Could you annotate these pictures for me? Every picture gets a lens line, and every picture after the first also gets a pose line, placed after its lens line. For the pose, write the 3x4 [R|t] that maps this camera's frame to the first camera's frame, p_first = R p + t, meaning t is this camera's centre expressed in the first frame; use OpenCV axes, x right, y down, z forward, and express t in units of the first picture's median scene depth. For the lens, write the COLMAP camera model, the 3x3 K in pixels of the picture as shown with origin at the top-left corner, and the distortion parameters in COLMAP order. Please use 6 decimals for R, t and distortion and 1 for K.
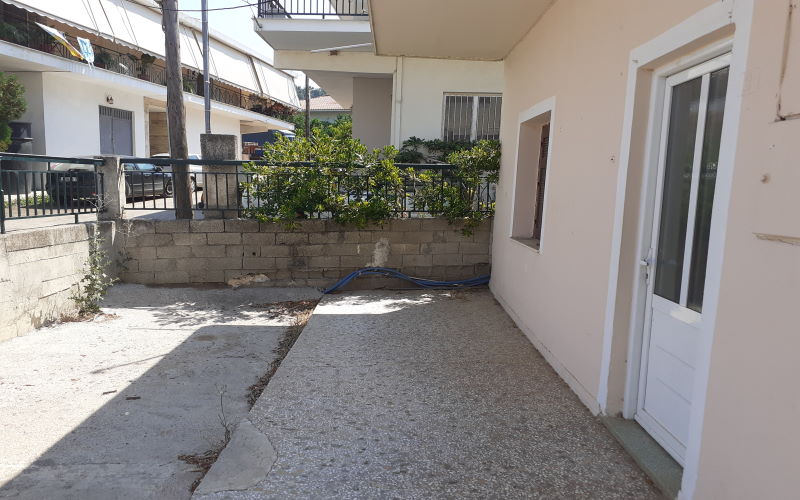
lens RADIAL K [[520.3, 0, 400.0], [0, 520.3, 250.0], [0, 0, 1]] dist [0.003925, 0.000762]
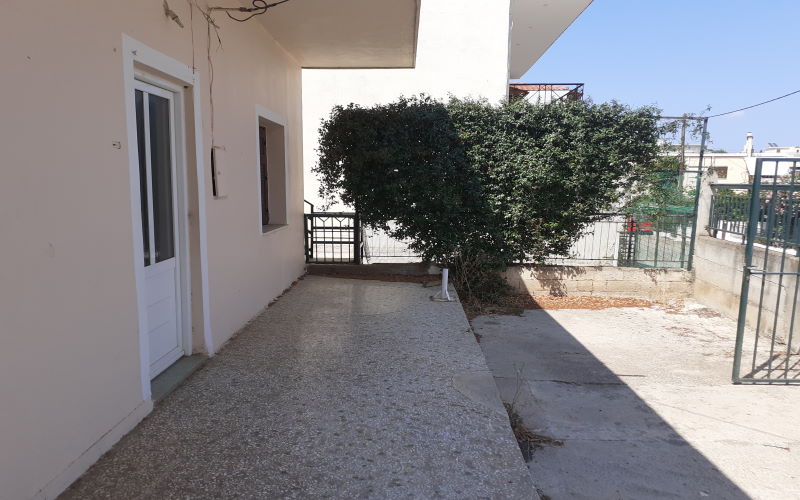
lens RADIAL K [[559.2, 0, 400.0], [0, 559.2, 250.0], [0, 0, 1]] dist [0.027169, -0.055044]
pose [[-0.999118, -0.035247, 0.022807, -0.103153], [-0.028475, 0.968142, 0.248776, -0.249154], [-0.030849, 0.247907, -0.968292, 1.957217]]
